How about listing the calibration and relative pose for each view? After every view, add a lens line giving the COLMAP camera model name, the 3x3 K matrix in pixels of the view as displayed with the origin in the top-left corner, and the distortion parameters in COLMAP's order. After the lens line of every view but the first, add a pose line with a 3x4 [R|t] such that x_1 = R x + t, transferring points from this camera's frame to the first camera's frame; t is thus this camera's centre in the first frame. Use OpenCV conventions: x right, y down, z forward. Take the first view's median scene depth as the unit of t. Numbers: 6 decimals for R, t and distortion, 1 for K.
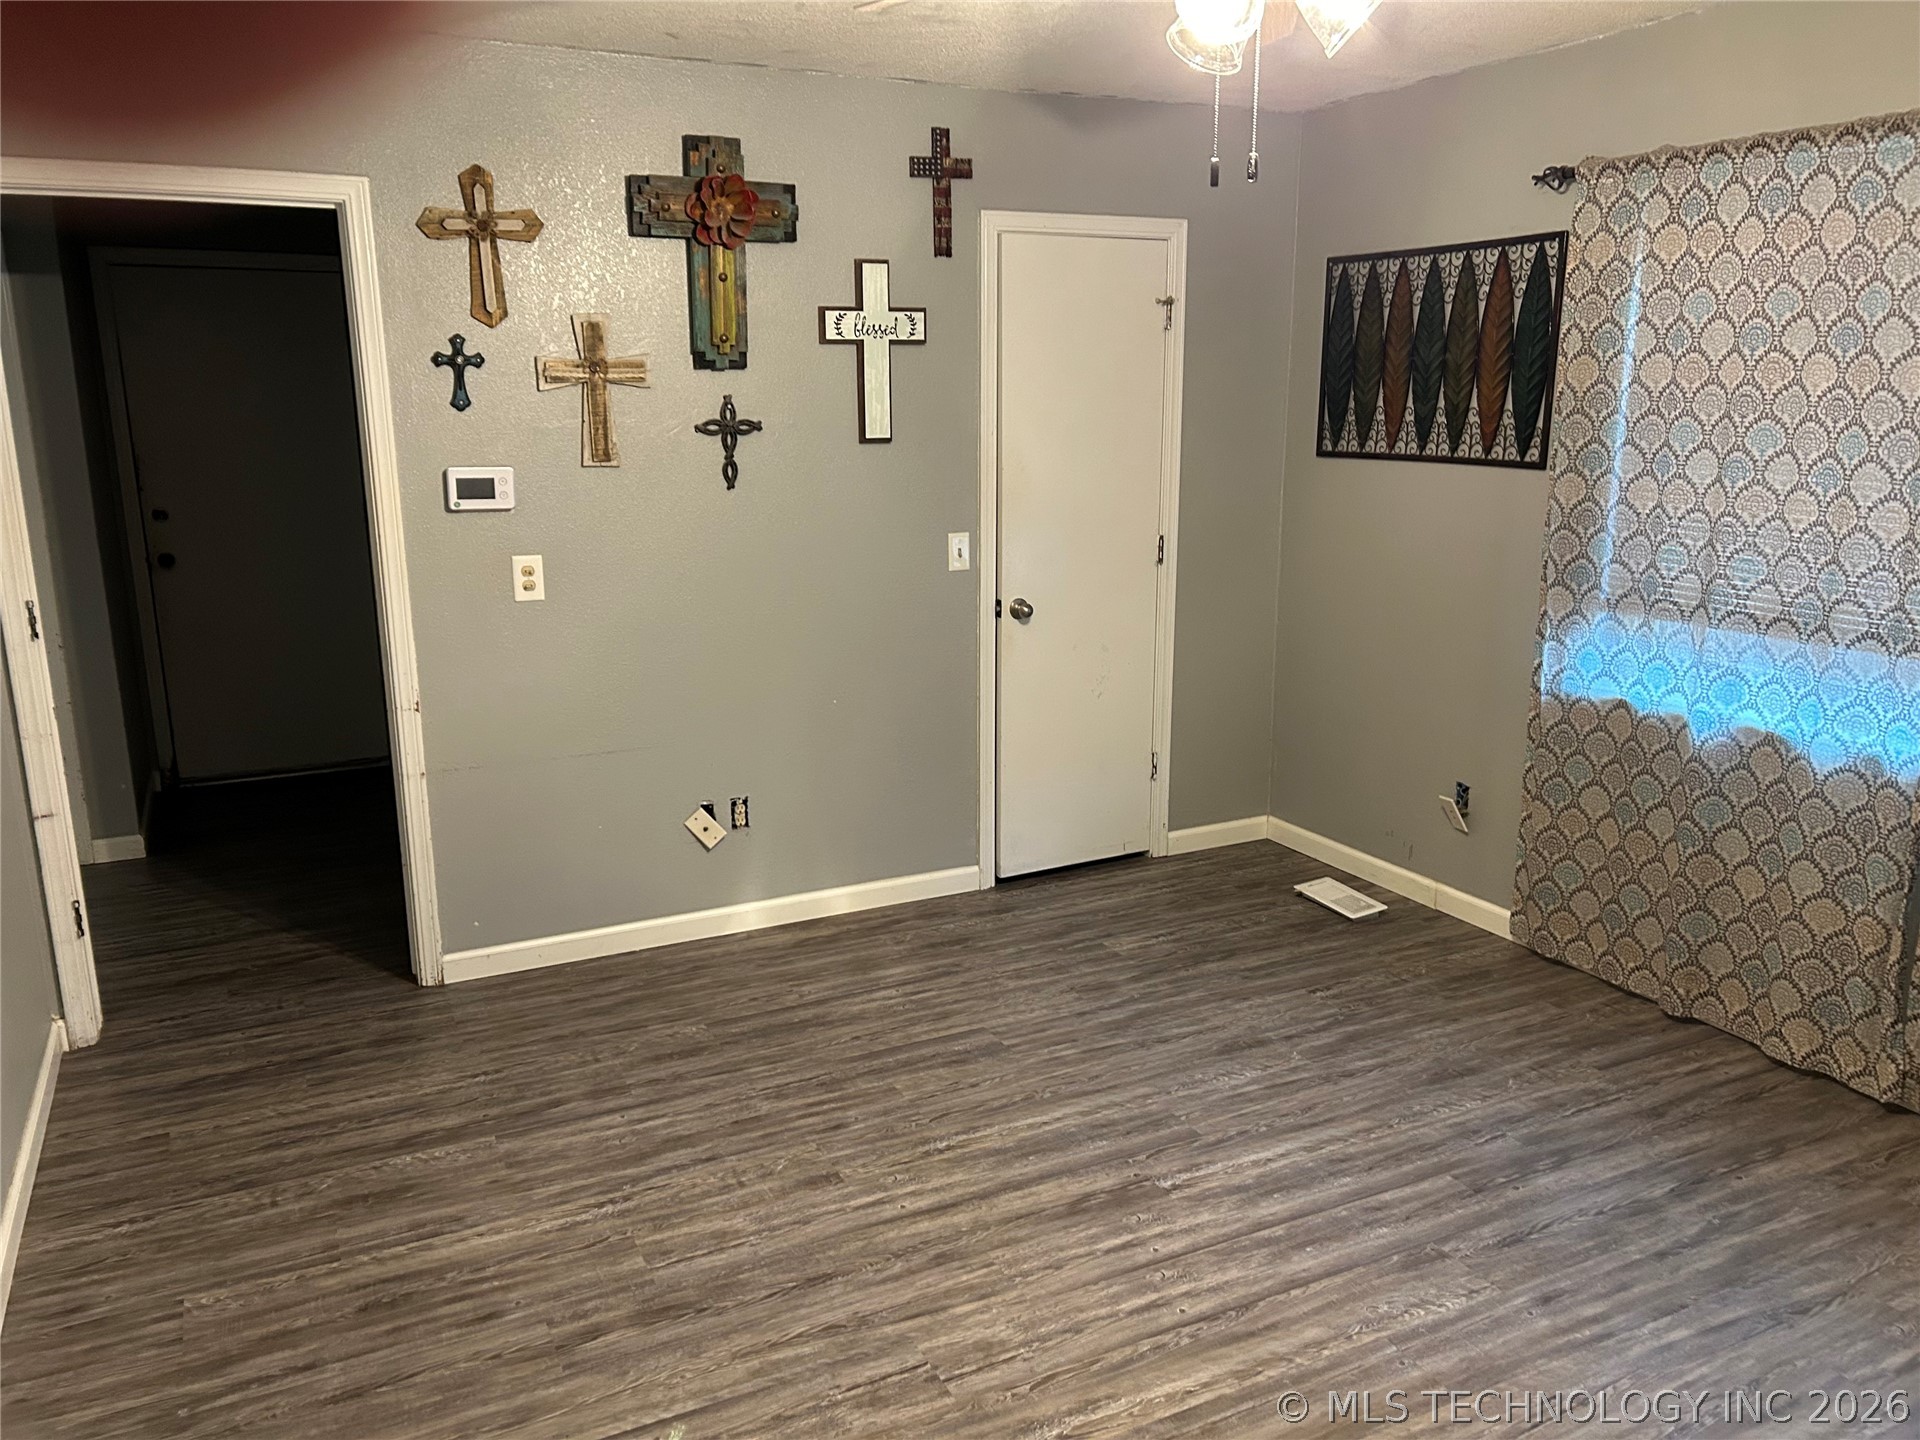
lens RADIAL K [[1446.5, 0, 946.6], [0, 1446.5, 730.0], [0, 0, 1]] dist [0.061484, -0.060529]
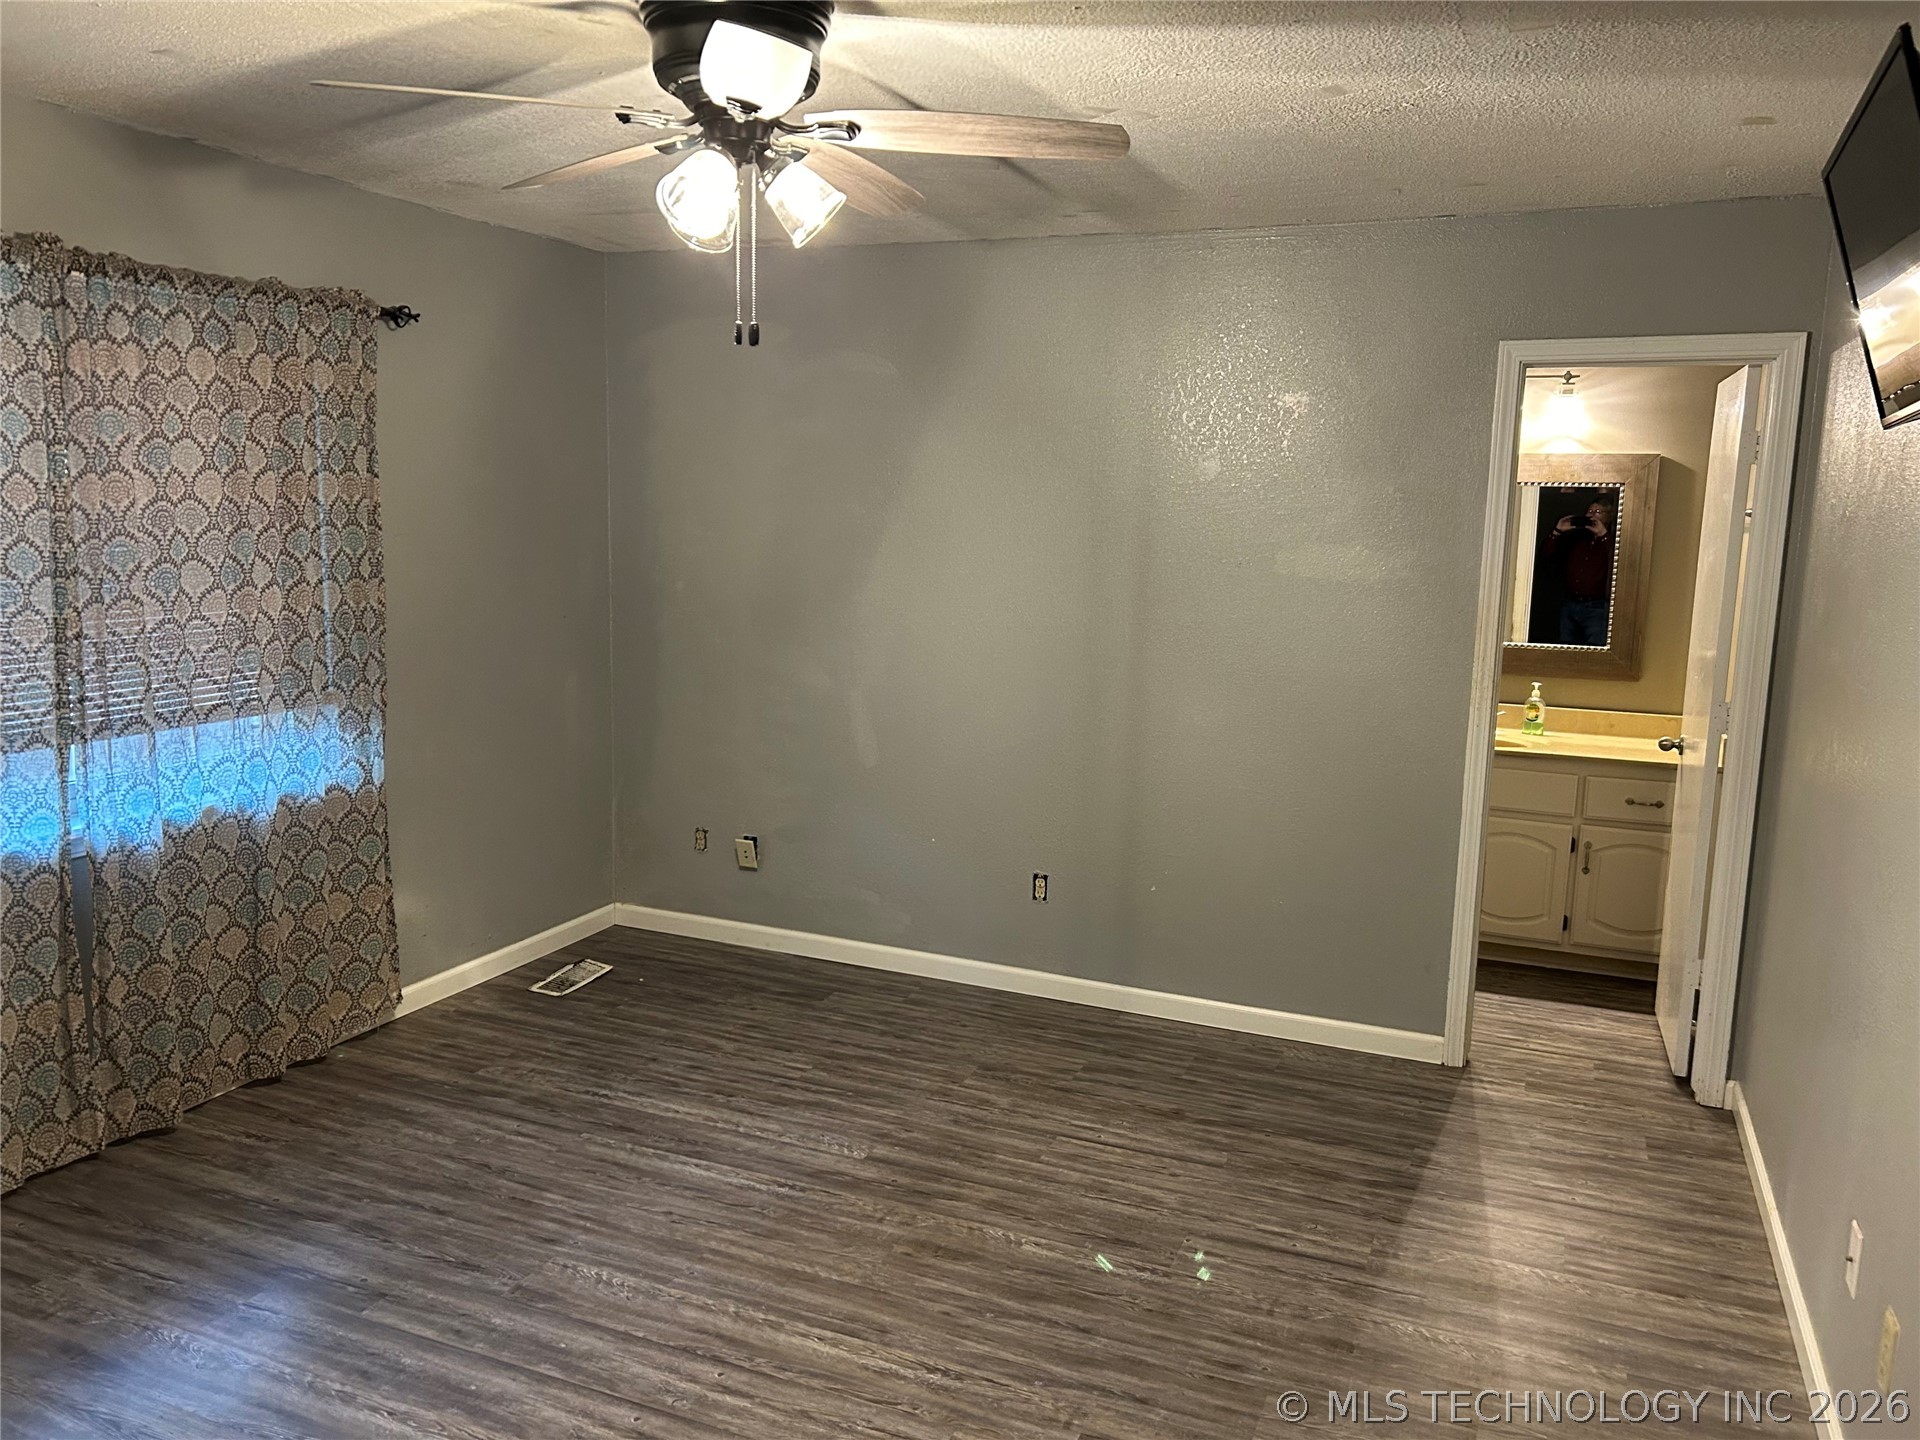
lens RADIAL K [[1463.1, 0, 956.6], [0, 1463.1, 734.6], [0, 0, 1]] dist [0.082153, -0.103081]
pose [[-0.648233, -0.133137, 0.749712, -0.629489], [0.158273, 0.939531, 0.303695, -0.304816], [-0.744811, 0.315524, -0.587963, 1.241013]]
